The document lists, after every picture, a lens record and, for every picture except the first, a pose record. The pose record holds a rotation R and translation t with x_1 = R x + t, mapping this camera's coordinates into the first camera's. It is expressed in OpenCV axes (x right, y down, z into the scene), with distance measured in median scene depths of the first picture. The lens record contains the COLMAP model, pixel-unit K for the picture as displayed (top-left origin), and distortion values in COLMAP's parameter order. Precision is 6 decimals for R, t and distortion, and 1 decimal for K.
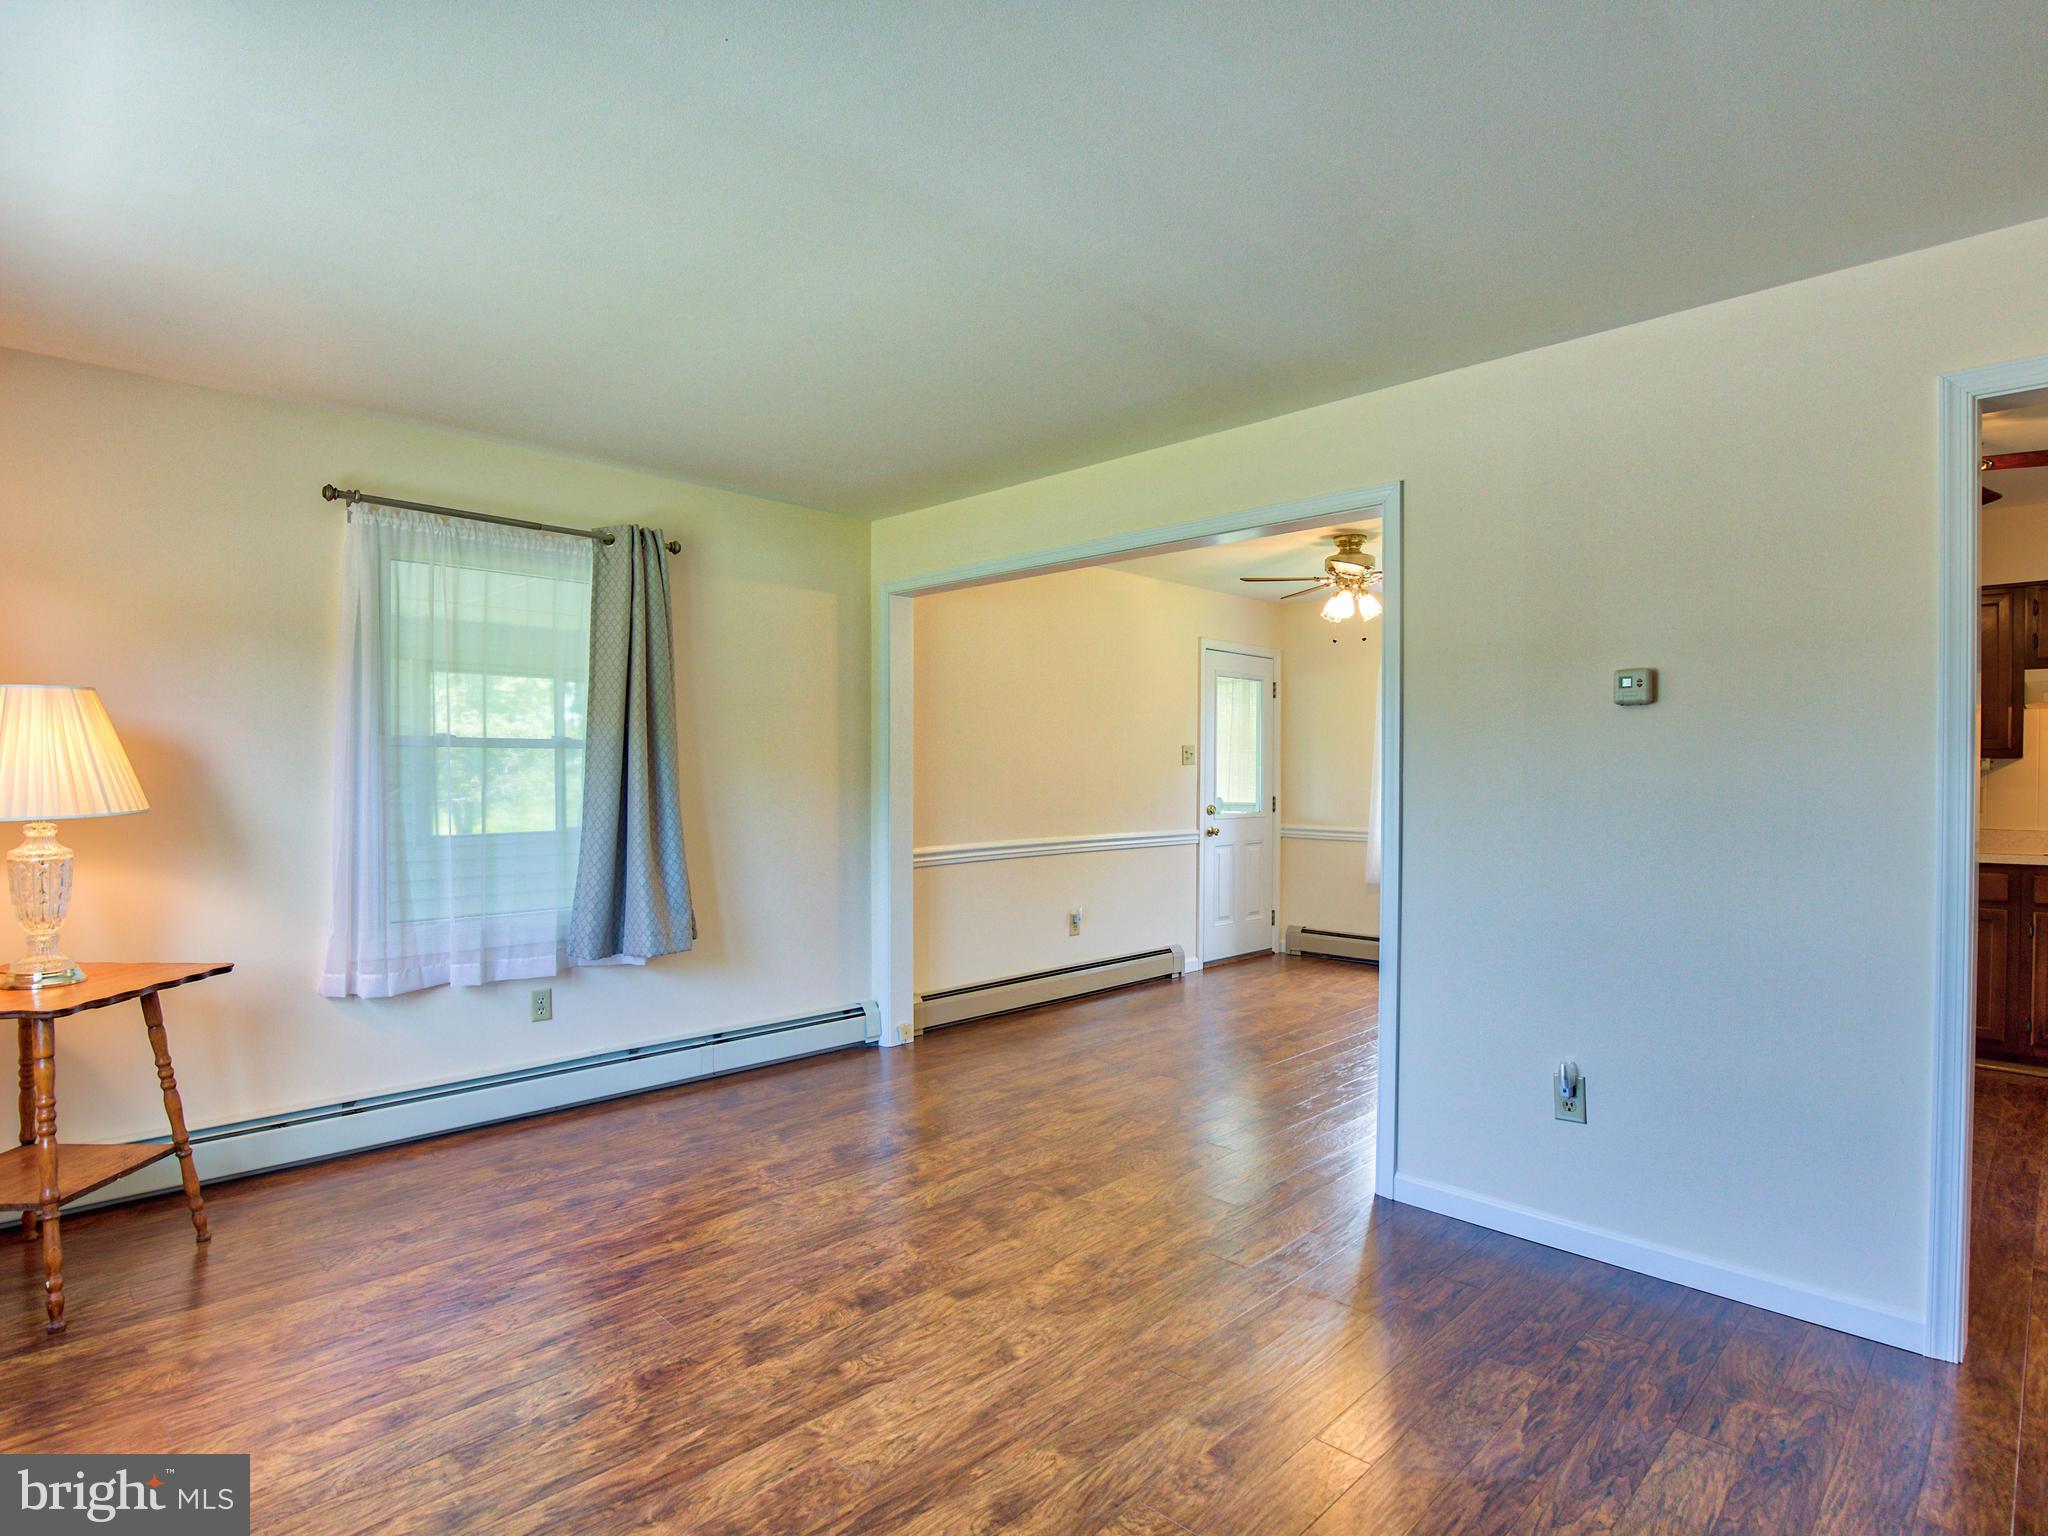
lens RADIAL K [[1071.9, 0, 1034.4], [0, 1071.9, 790.0], [0, 0, 1]] dist [-0.029150, 0.002322]
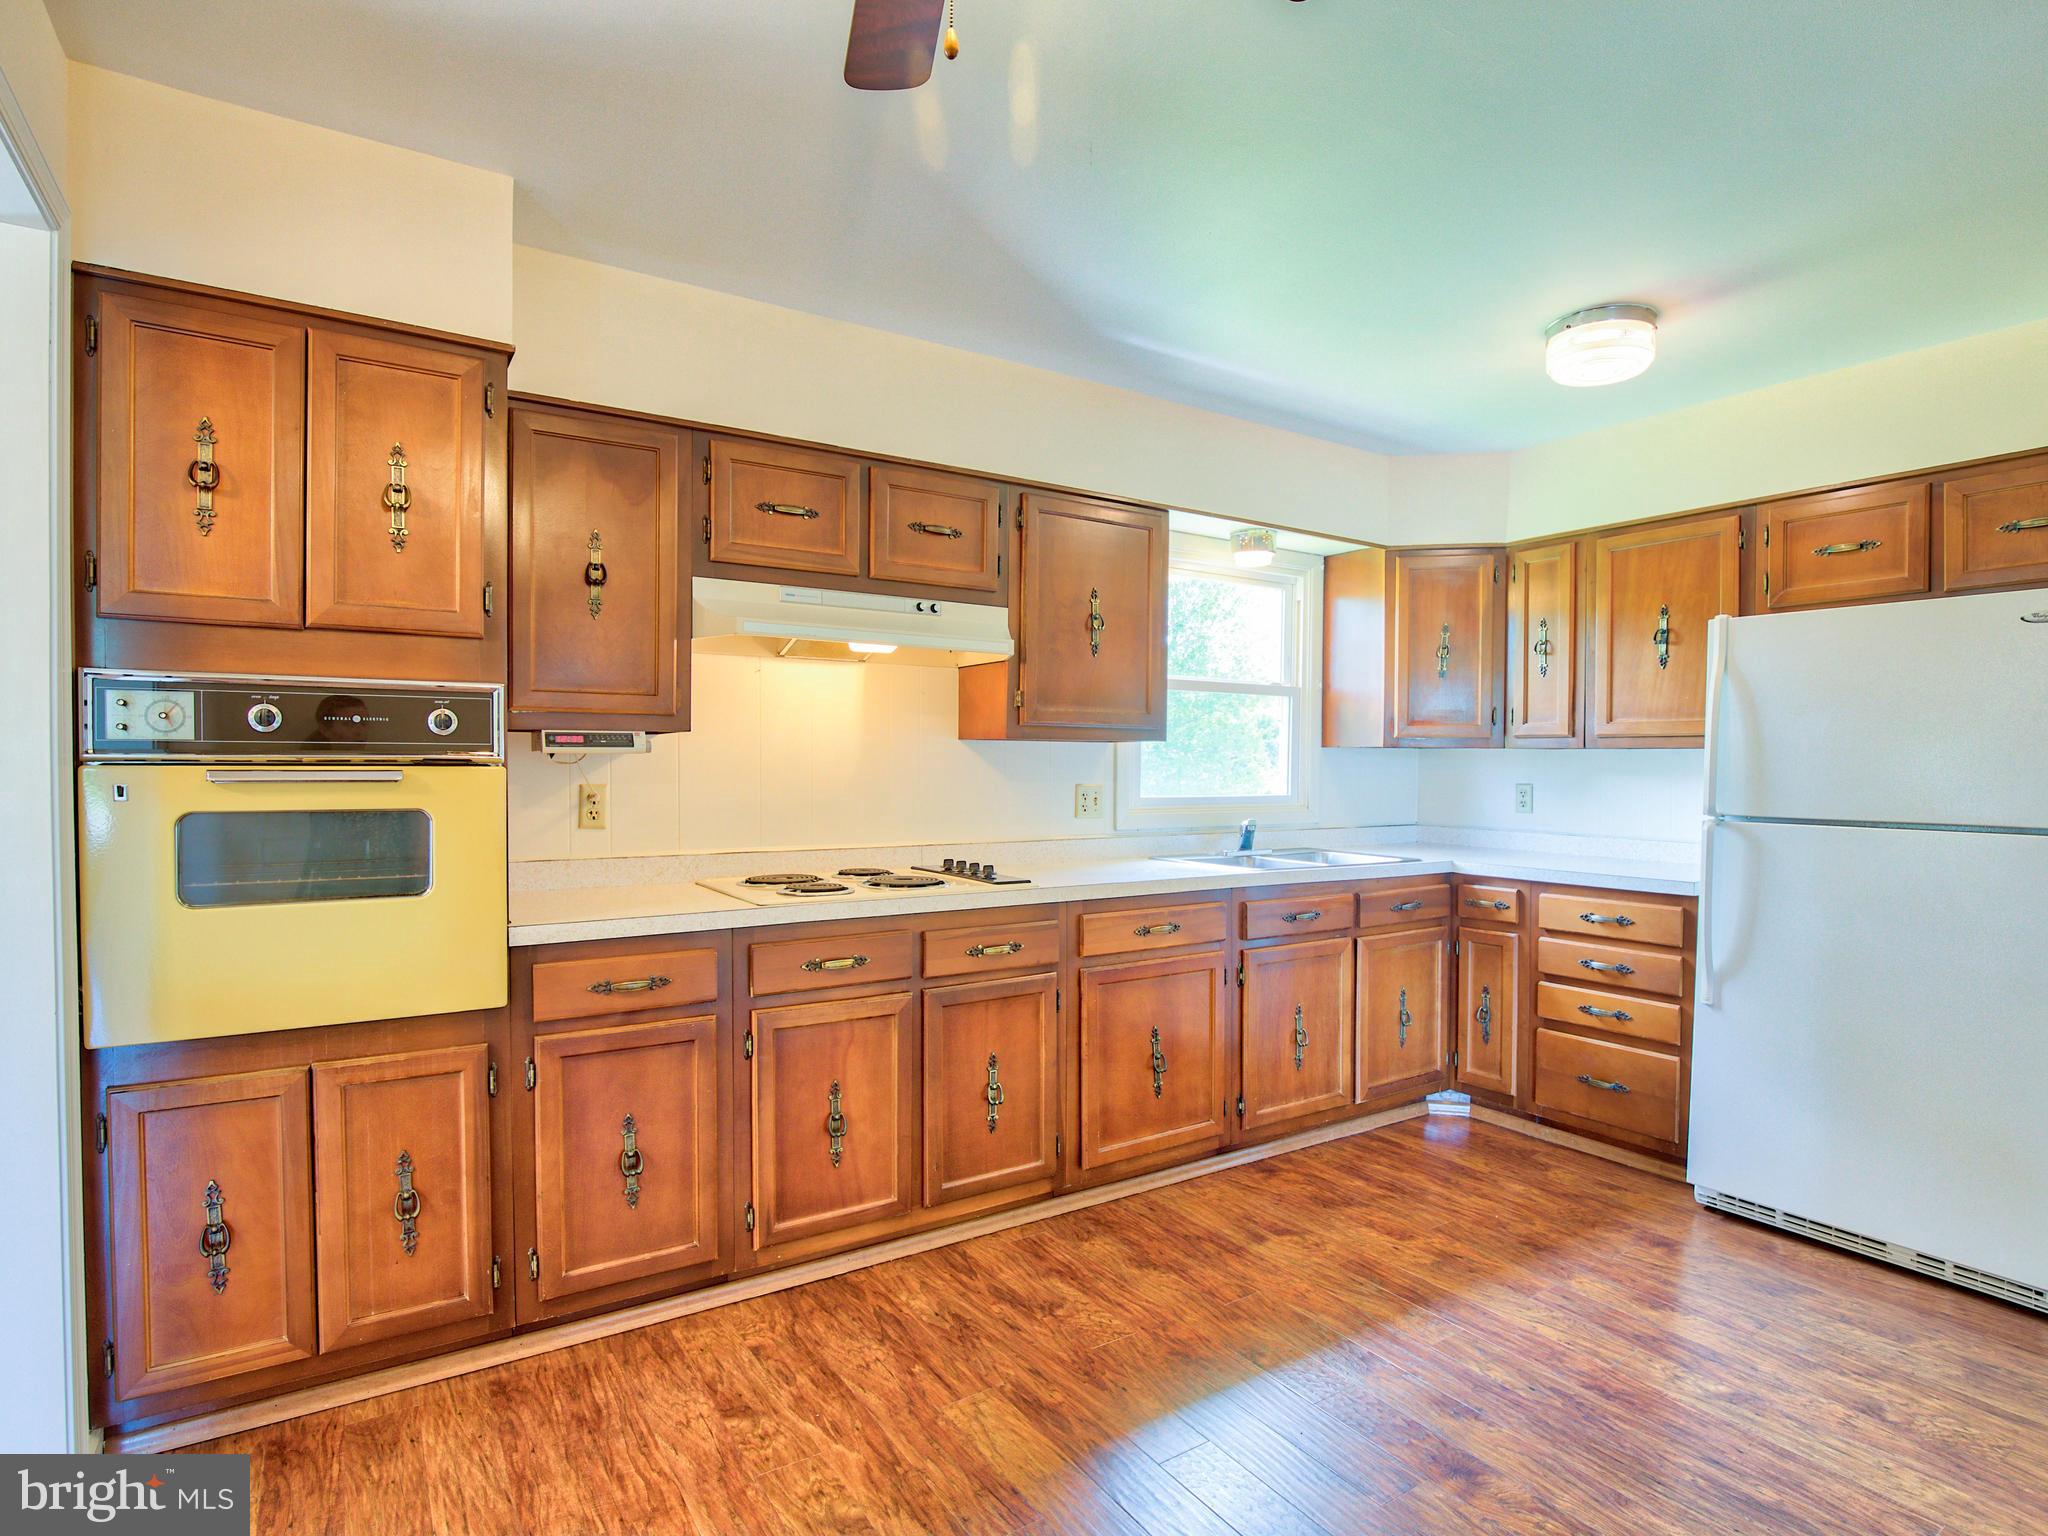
lens RADIAL K [[1071.9, 0, 1034.4], [0, 1071.9, 790.0], [0, 0, 1]] dist [-0.029150, 0.002322]
pose [[0.208279, -0.021307, 0.977837, 0.428068], [0.012348, 0.999740, 0.019154, -0.008145], [-0.977992, 0.008085, 0.208488, 0.715691]]
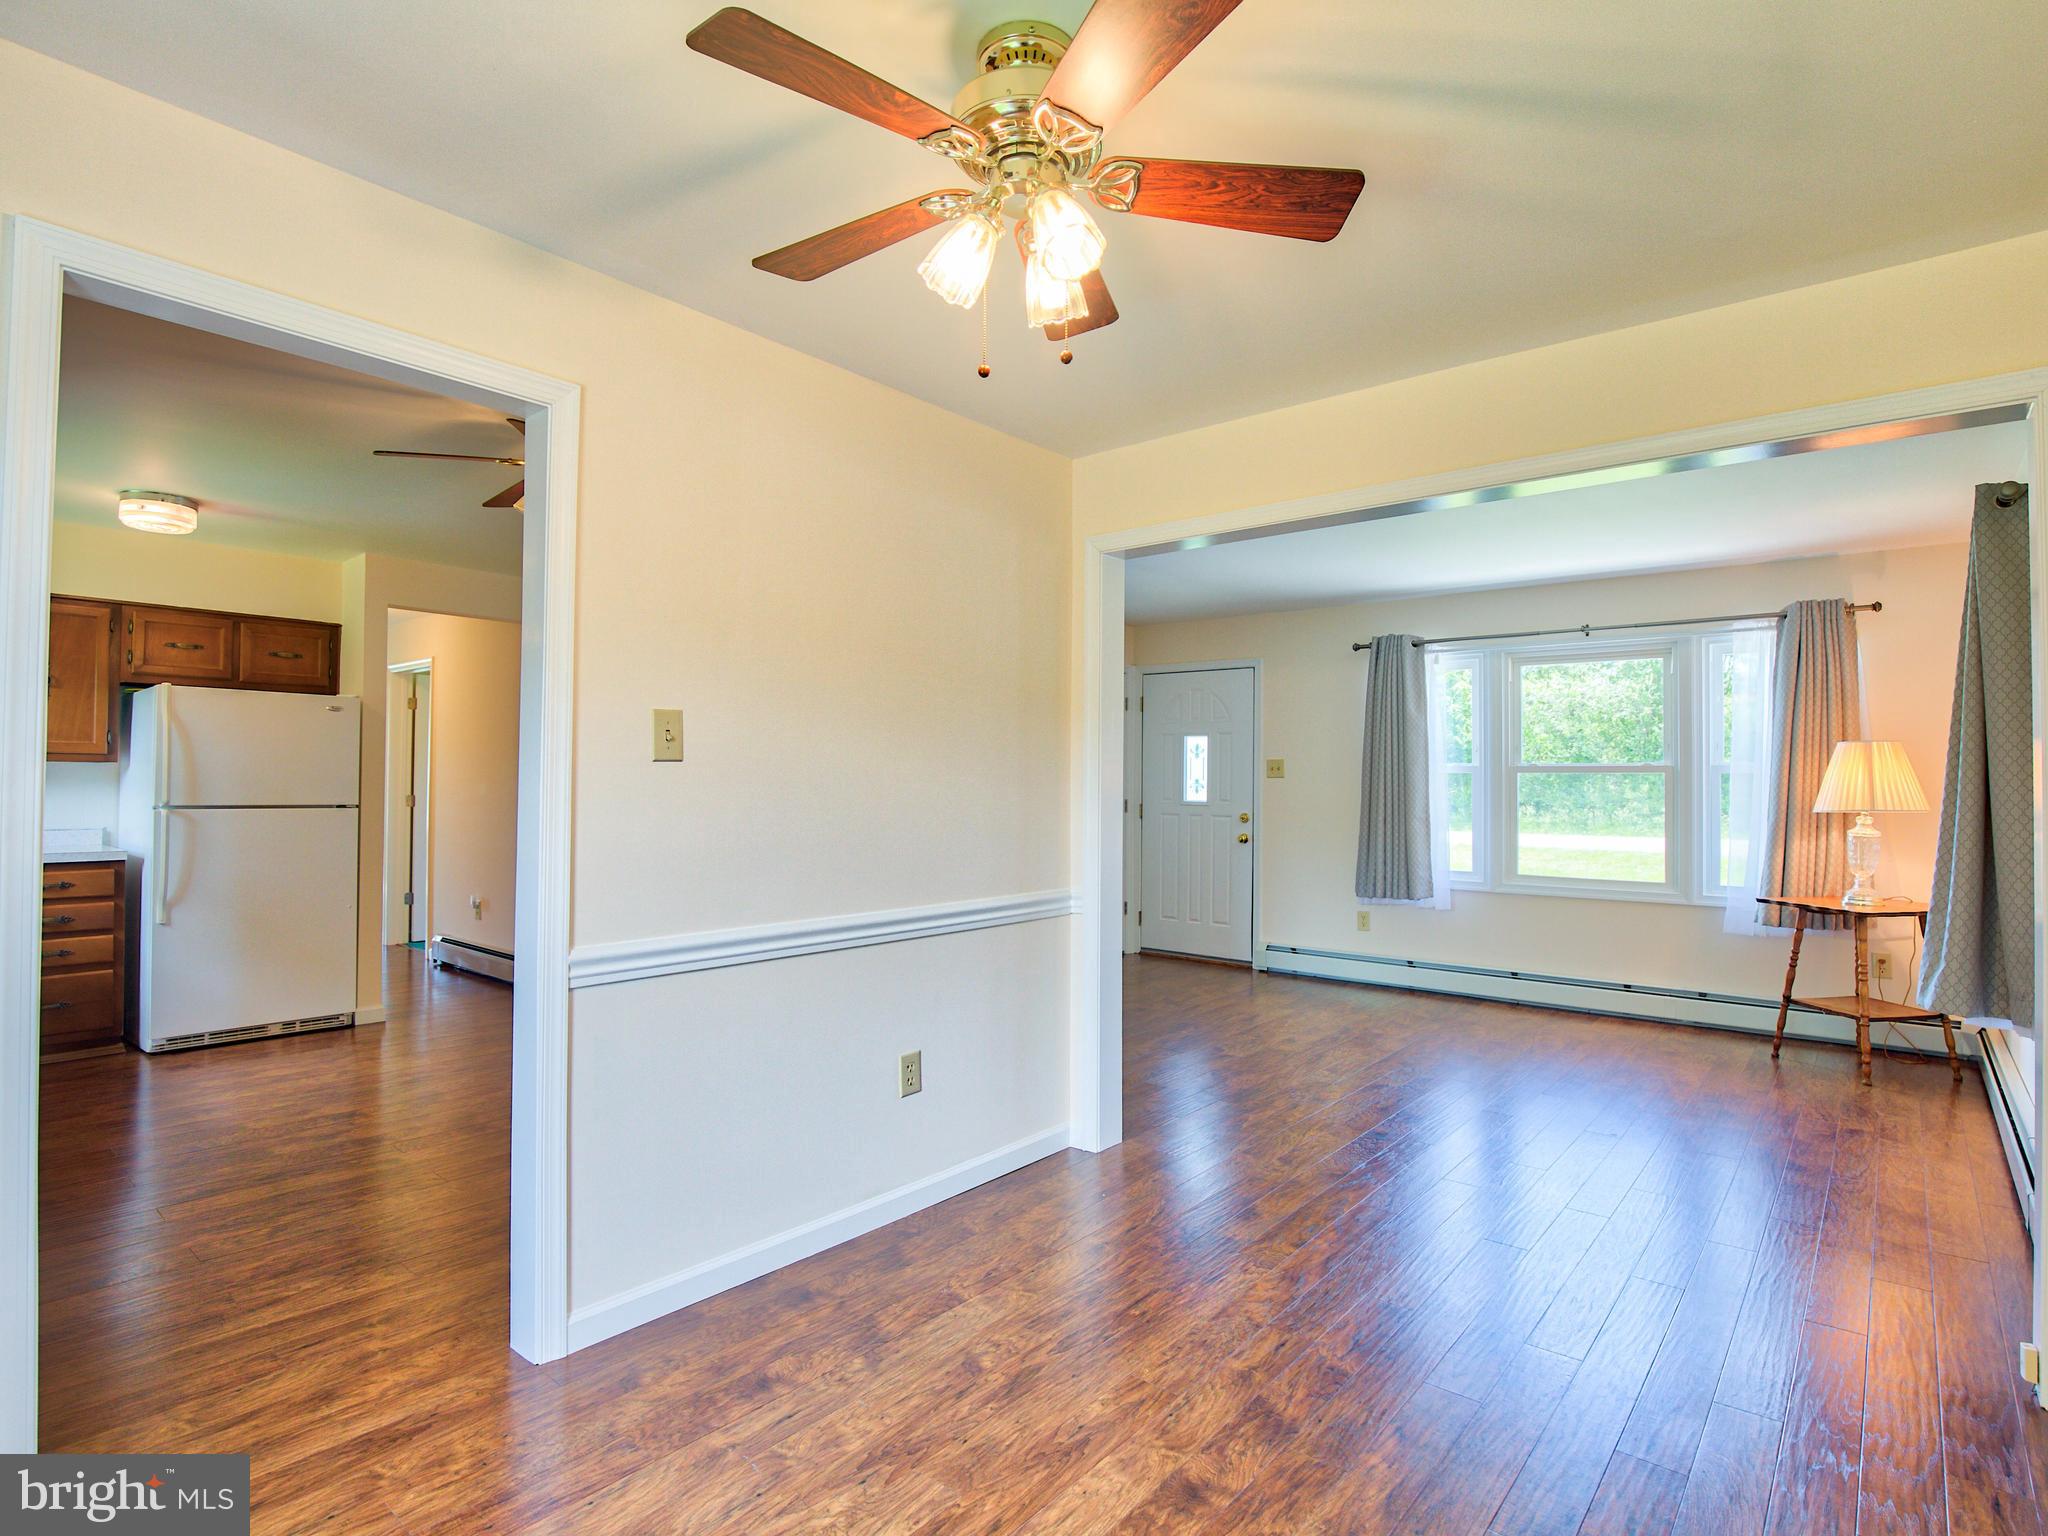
lens RADIAL K [[1057.2, 0, 1036.0], [0, 1057.2, 761.3], [0, 0, 1]] dist [-0.037230, 0.007685]
pose [[-0.996264, -0.009612, -0.085824, 0.375426], [-0.009556, 0.999954, -0.001068, -0.026600], [0.085830, -0.000244, -0.996310, 1.554551]]
